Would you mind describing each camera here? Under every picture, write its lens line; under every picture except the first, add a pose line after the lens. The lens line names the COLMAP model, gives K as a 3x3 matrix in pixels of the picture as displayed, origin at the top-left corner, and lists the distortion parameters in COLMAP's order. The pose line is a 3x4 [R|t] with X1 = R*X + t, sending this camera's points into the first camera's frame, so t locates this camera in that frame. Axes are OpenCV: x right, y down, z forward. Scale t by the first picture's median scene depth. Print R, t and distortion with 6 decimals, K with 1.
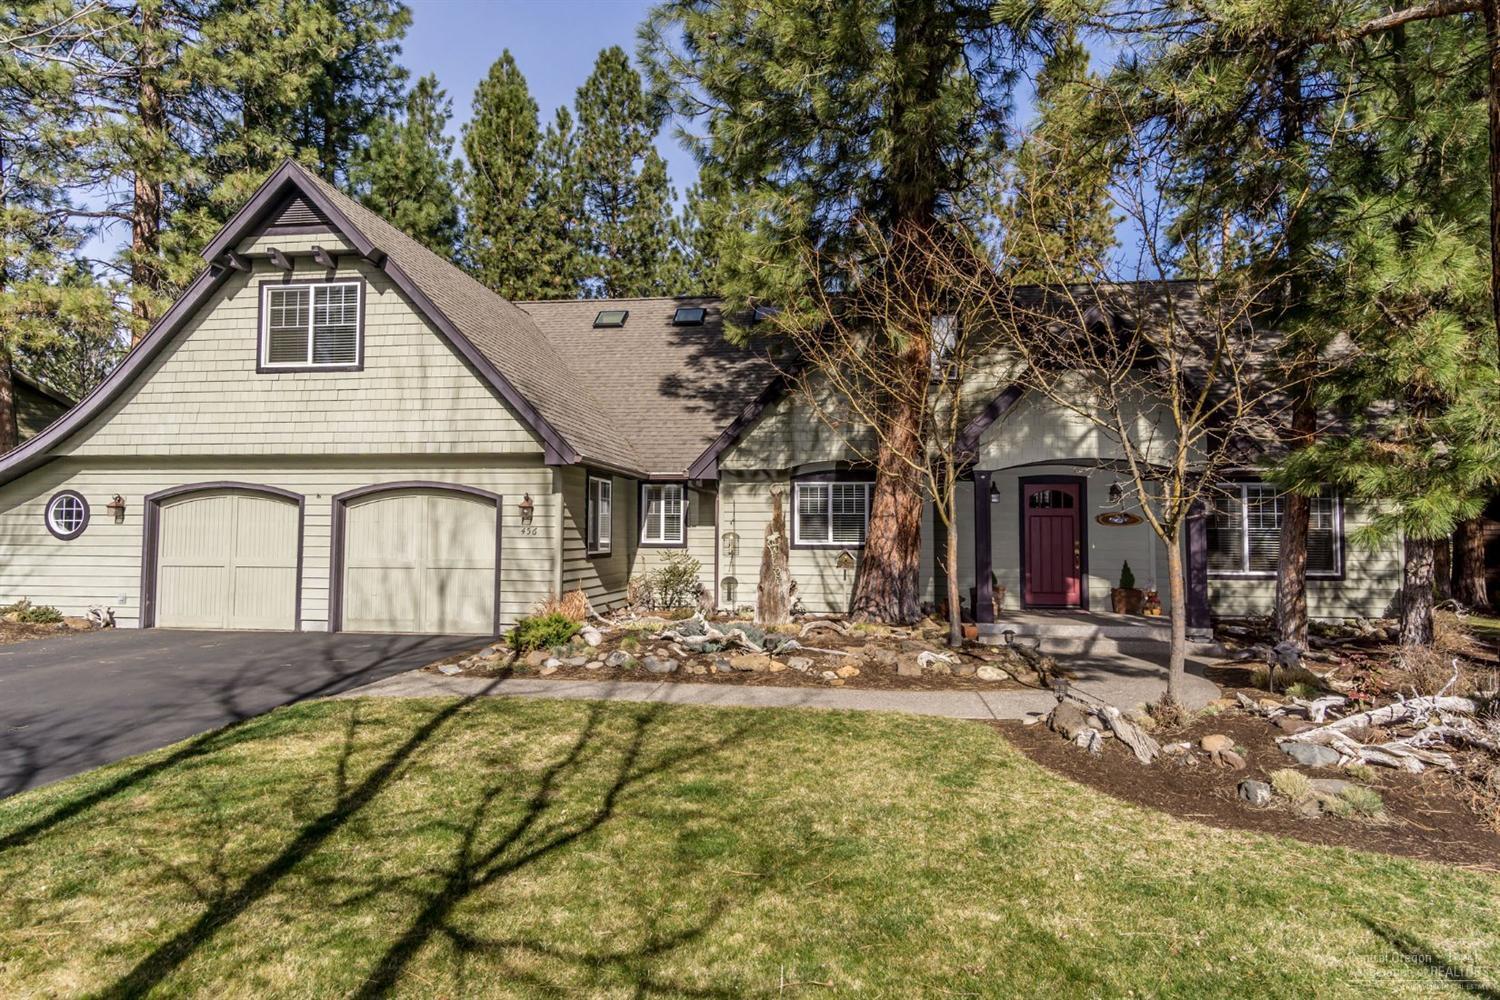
lens RADIAL K [[906.6, 0, 748.9], [0, 906.6, 497.1], [0, 0, 1]] dist [0.000169, -0.000268]
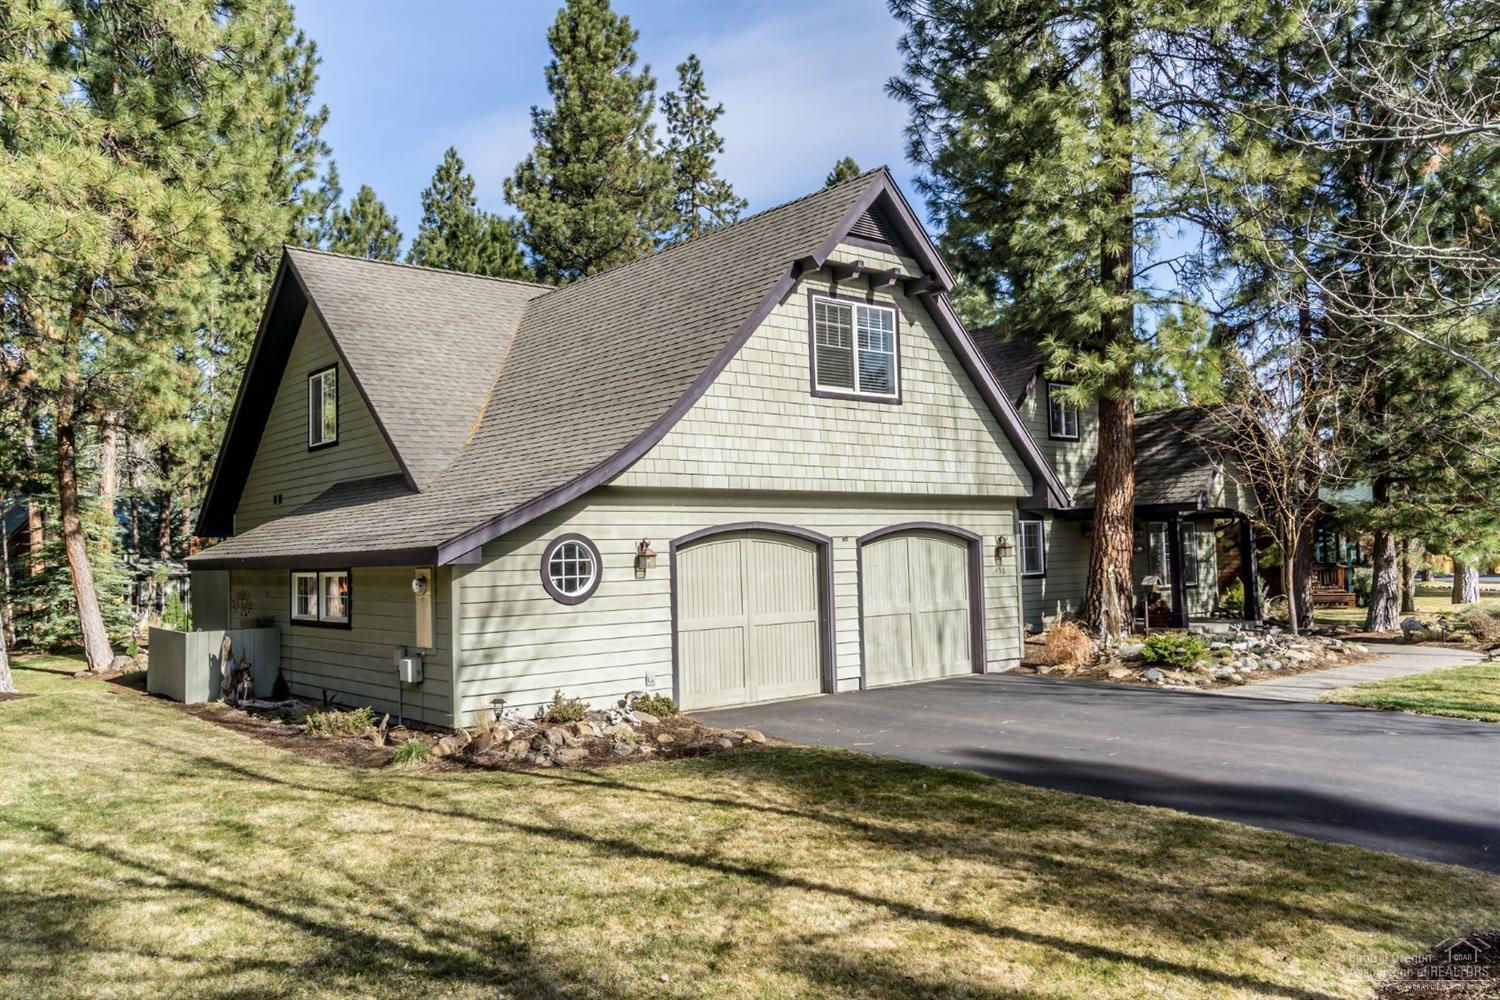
lens RADIAL K [[1156.5, 0, 750.9], [0, 1156.5, 498.9], [0, 0, 1]] dist [0.002142, -0.000382]
pose [[0.671069, 0.016404, 0.741213, -1.352462], [-0.002280, 0.999796, -0.020063, -0.016961], [-0.741391, 0.011774, 0.670970, 0.301698]]
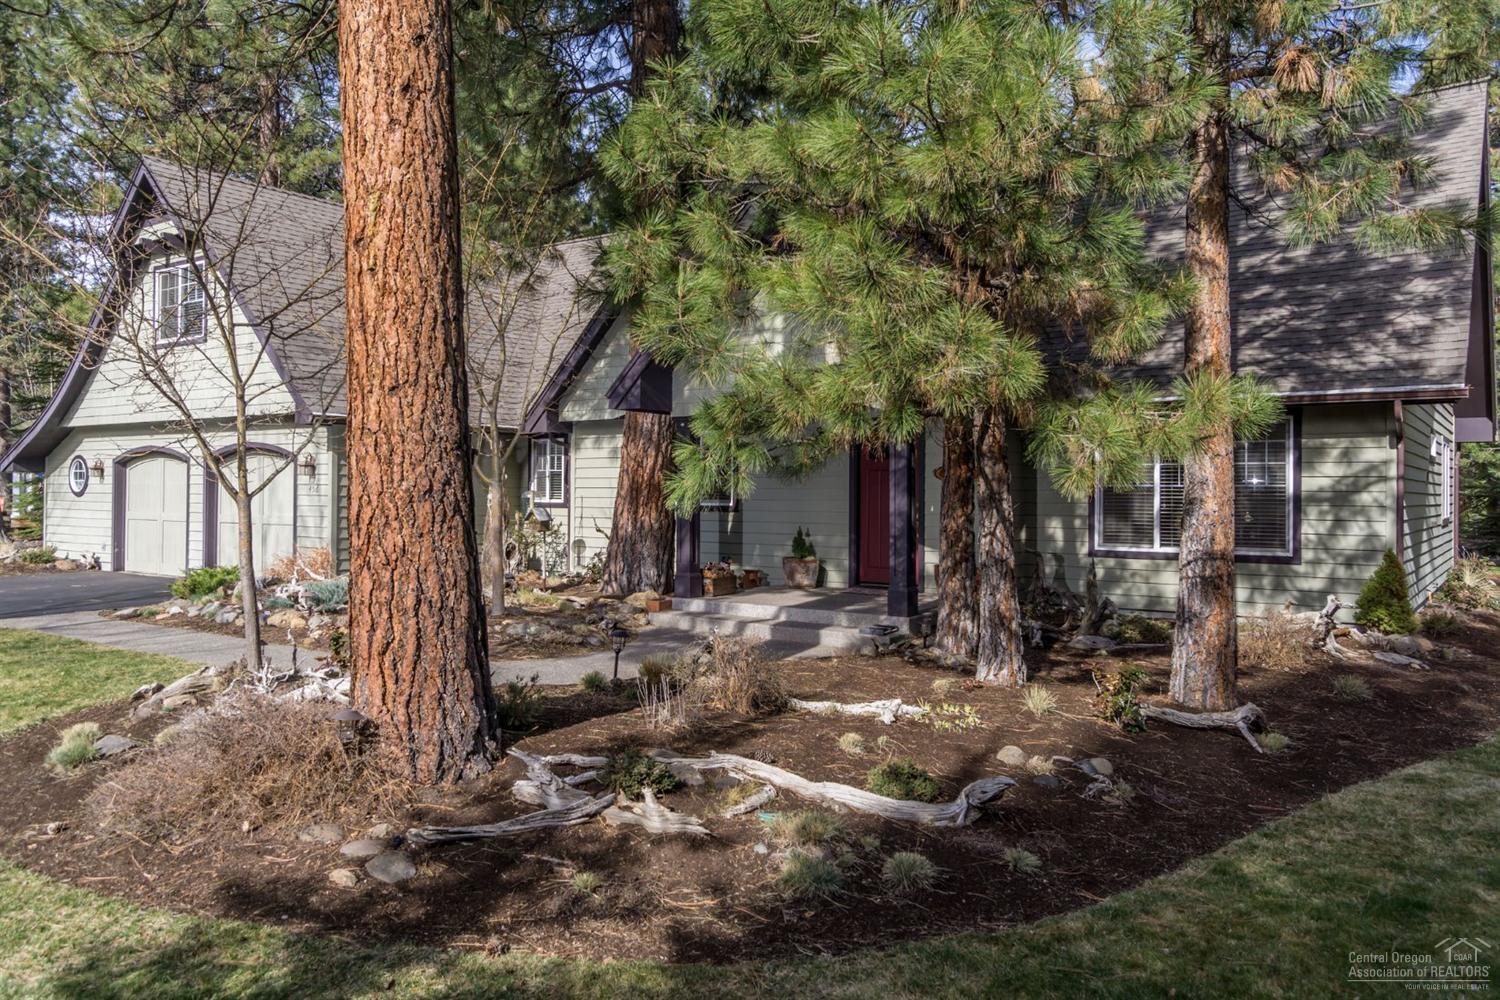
lens RADIAL K [[1169.3, 0, 748.2], [0, 1169.3, 499.0], [0, 0, 1]] dist [-0.038837, -0.001842]
pose [[0.881734, 0.003468, -0.471735, 0.771799], [0.015890, 0.999187, 0.037046, 0.008267], [0.471480, -0.040161, 0.880962, 0.070150]]
